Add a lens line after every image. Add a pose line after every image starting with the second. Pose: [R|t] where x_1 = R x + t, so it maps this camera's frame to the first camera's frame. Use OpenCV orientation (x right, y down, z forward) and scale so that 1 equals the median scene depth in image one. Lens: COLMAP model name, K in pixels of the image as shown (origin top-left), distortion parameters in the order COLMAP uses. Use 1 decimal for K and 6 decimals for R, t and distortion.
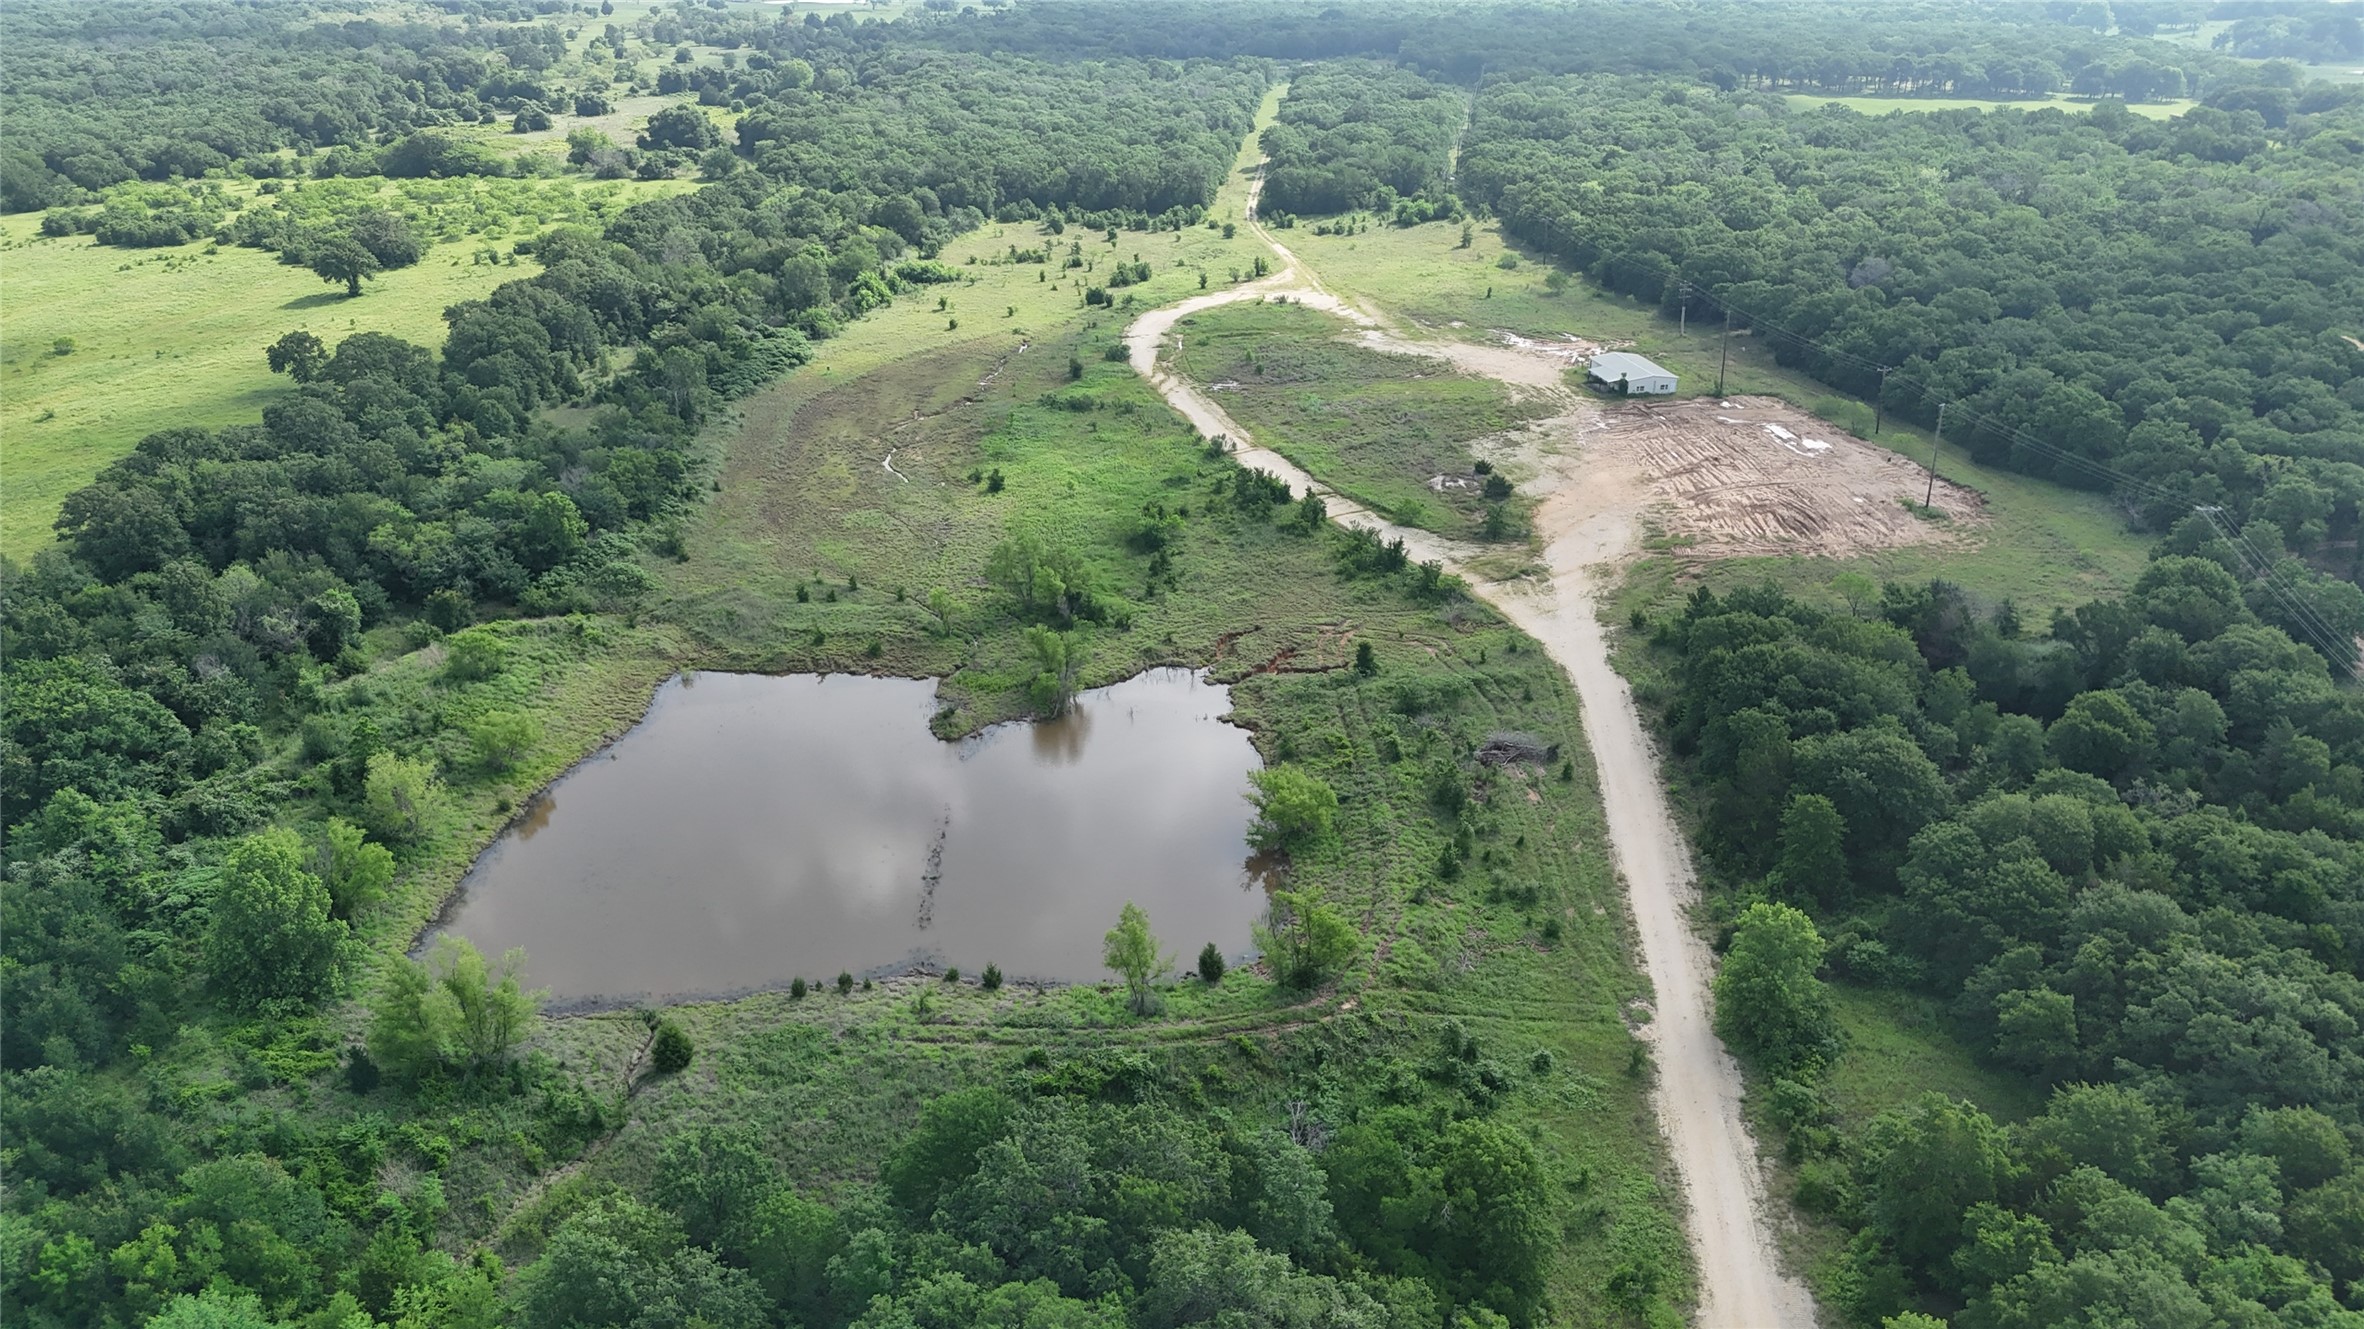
lens RADIAL K [[1732.2, 0, 1173.1], [0, 1732.2, 677.9], [0, 0, 1]] dist [0.074294, -0.072223]
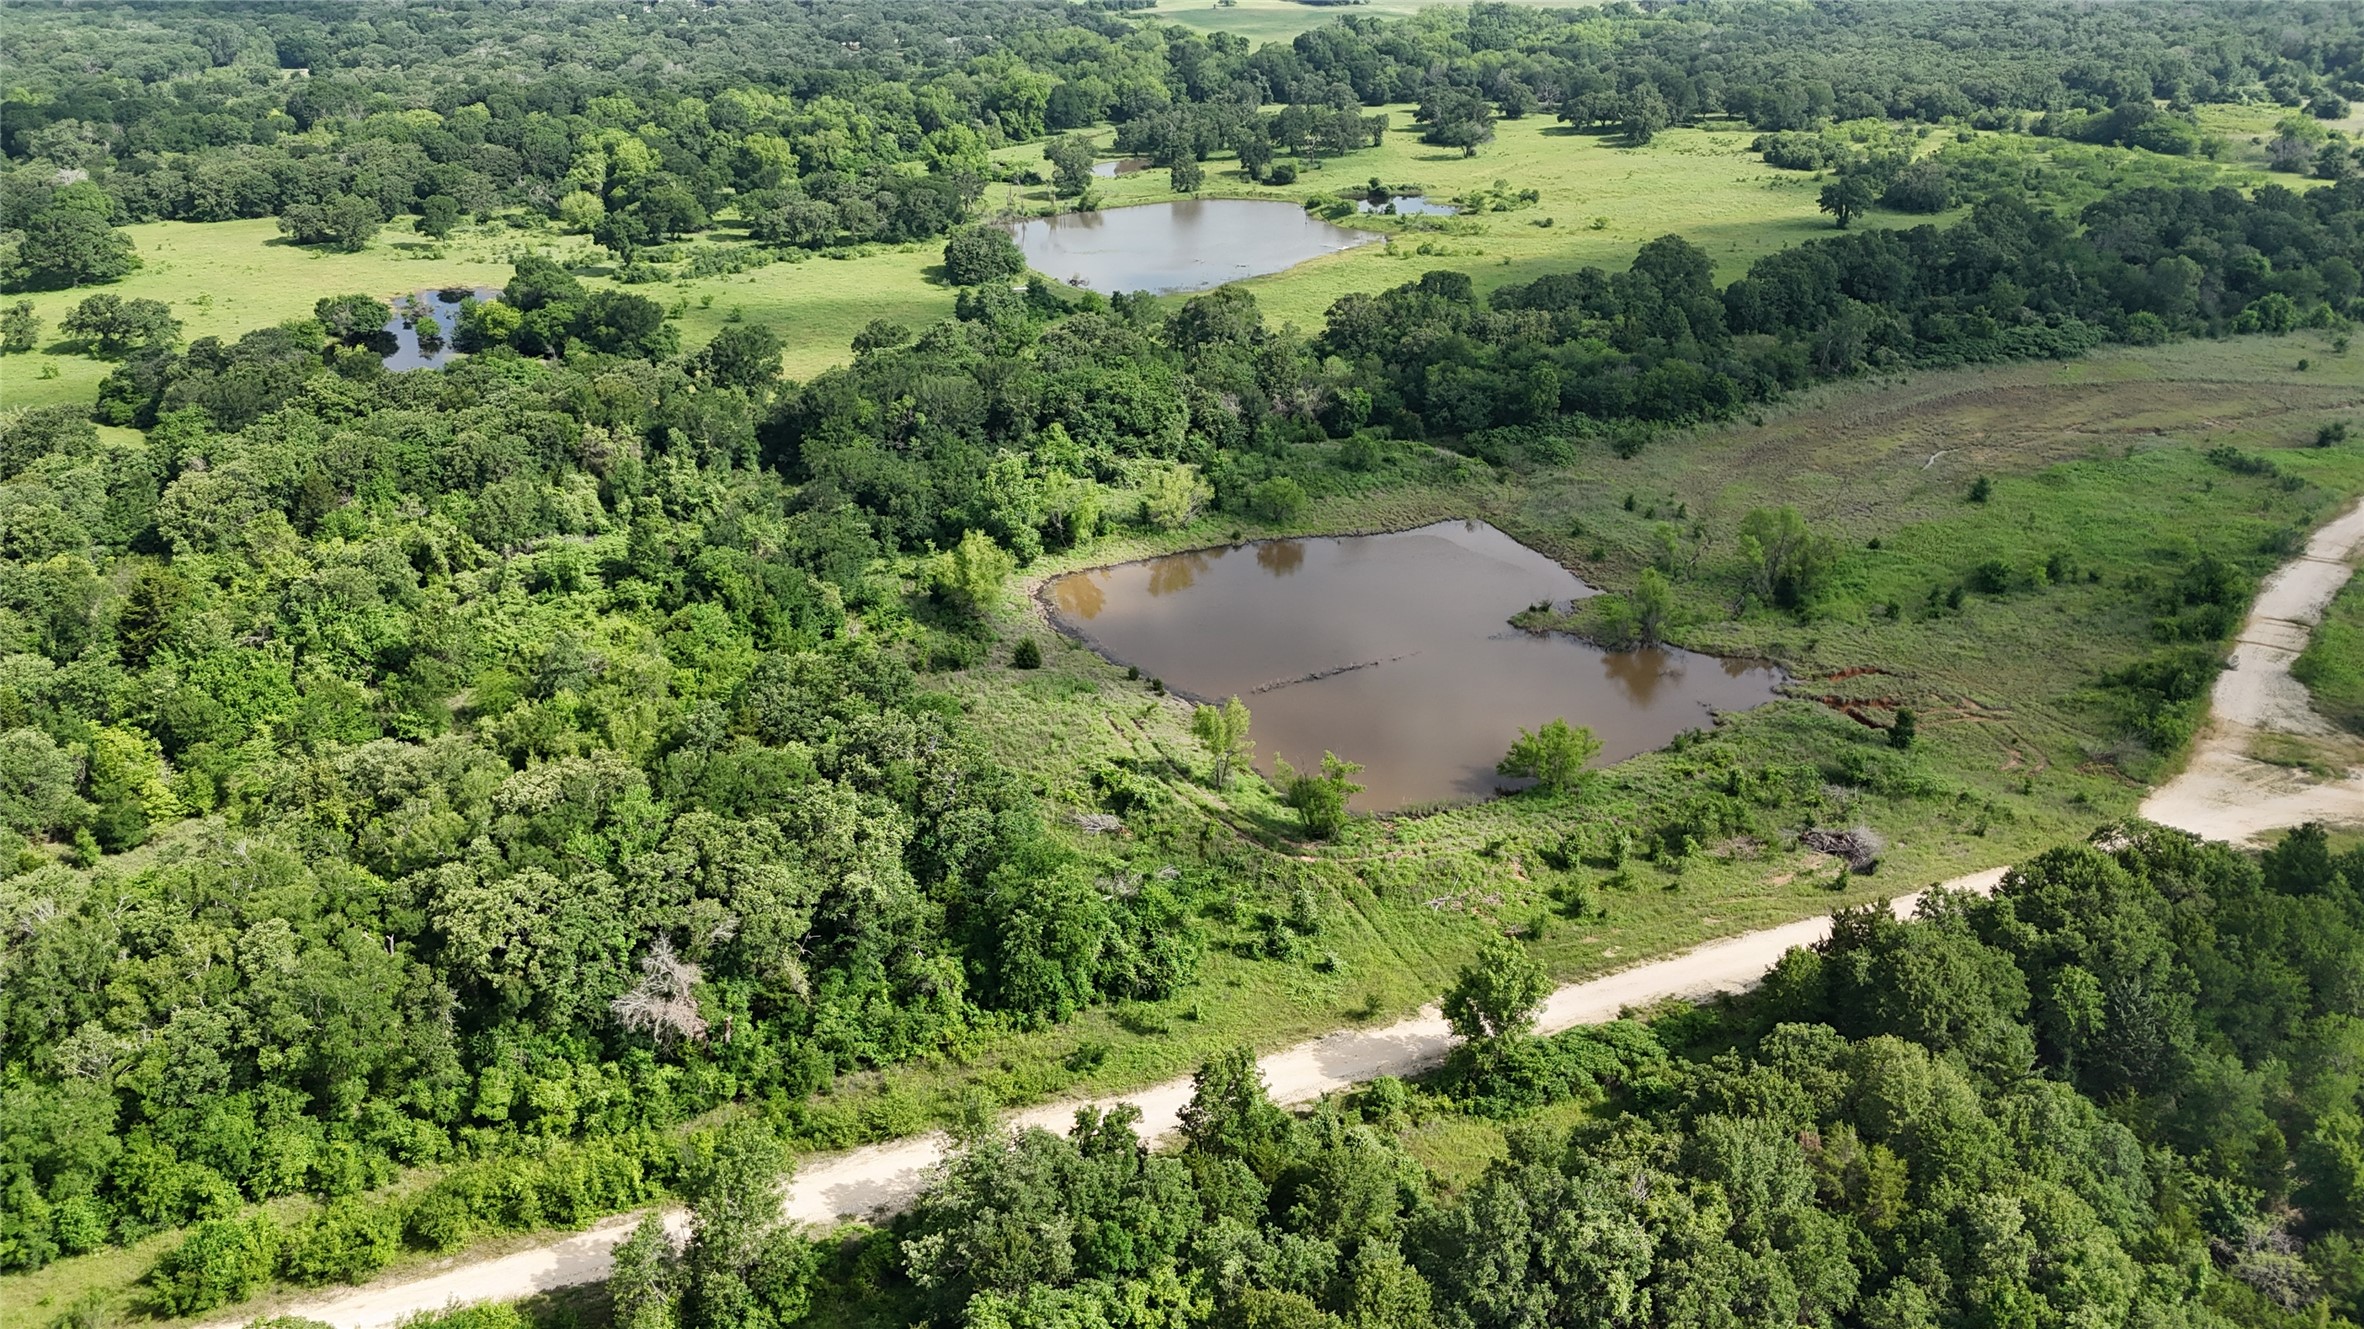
lens RADIAL K [[1732.2, 0, 1184.2], [0, 1732.2, 662.3], [0, 0, 1]] dist [0.074294, -0.072223]
pose [[0.450737, 0.372240, -0.811341, 0.471718], [-0.365398, 0.906208, 0.212769, -0.069858], [0.814445, 0.200559, 0.544477, 0.146637]]
